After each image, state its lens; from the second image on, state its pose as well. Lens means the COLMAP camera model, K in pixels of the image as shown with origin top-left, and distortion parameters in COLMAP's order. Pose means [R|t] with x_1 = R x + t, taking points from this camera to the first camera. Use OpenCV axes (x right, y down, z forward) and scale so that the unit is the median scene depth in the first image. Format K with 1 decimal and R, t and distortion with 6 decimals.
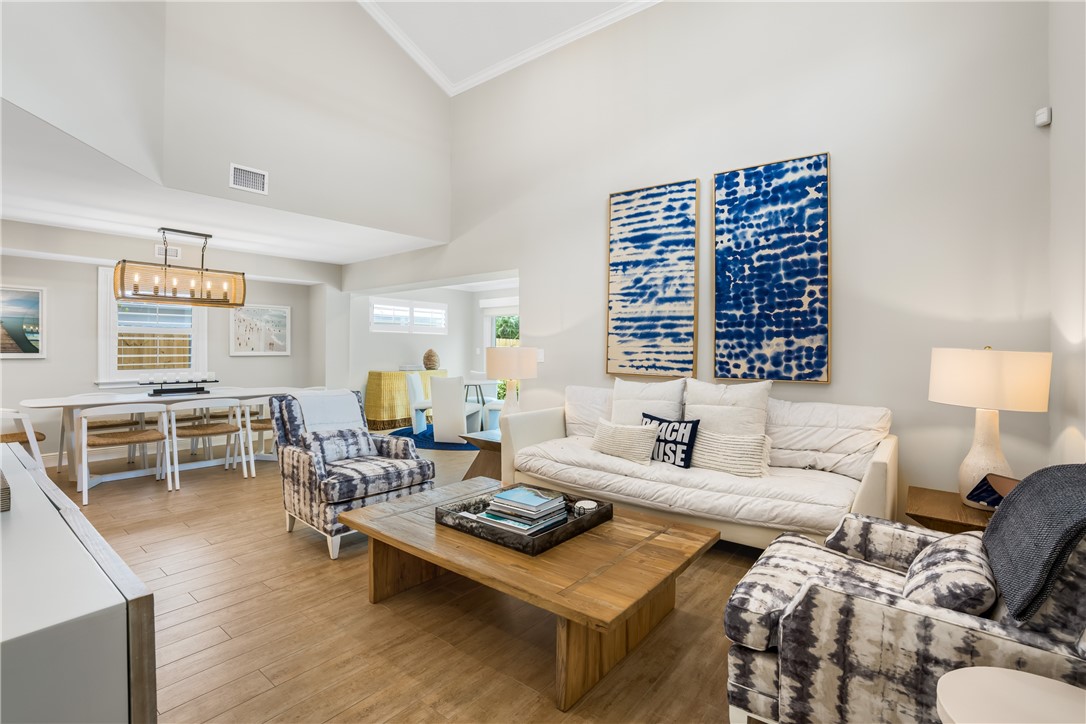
lens RADIAL K [[504.2, 0, 541.2], [0, 504.2, 357.9], [0, 0, 1]] dist [-0.082642, 0.034894]
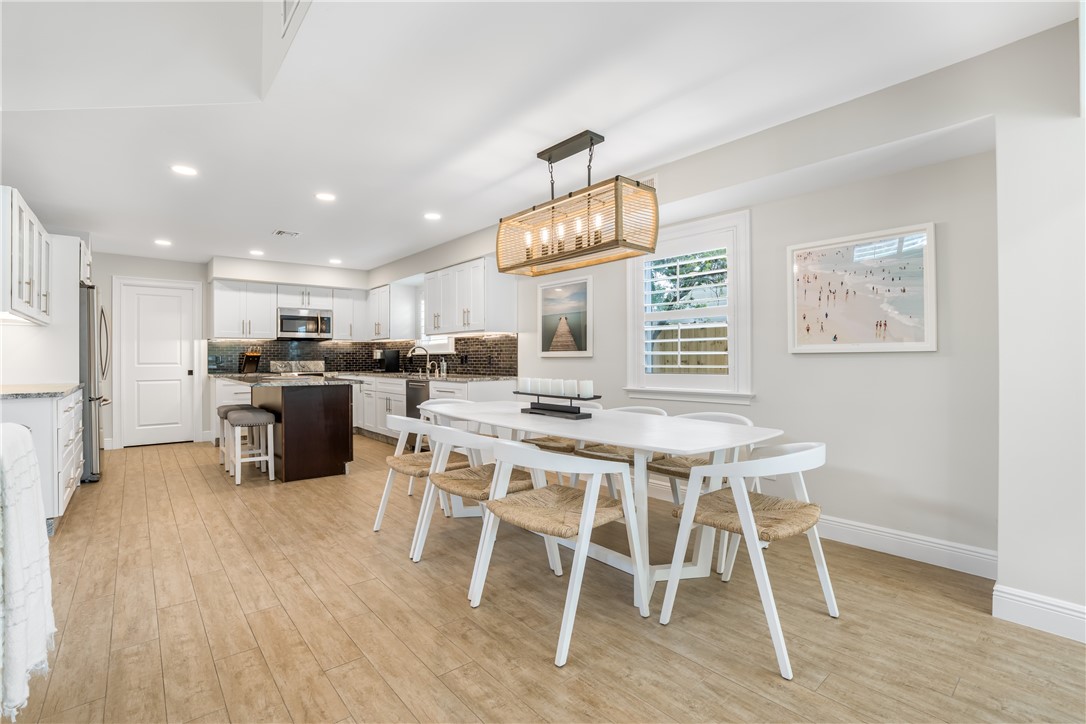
lens RADIAL K [[504.2, 0, 541.2], [0, 504.2, 357.9], [0, 0, 1]] dist [-0.082642, 0.034894]
pose [[-0.183325, -0.003462, -0.983046, -0.127419], [-0.010976, 0.999939, -0.001475, 0.005354], [0.982991, 0.010519, -0.183351, 1.098127]]
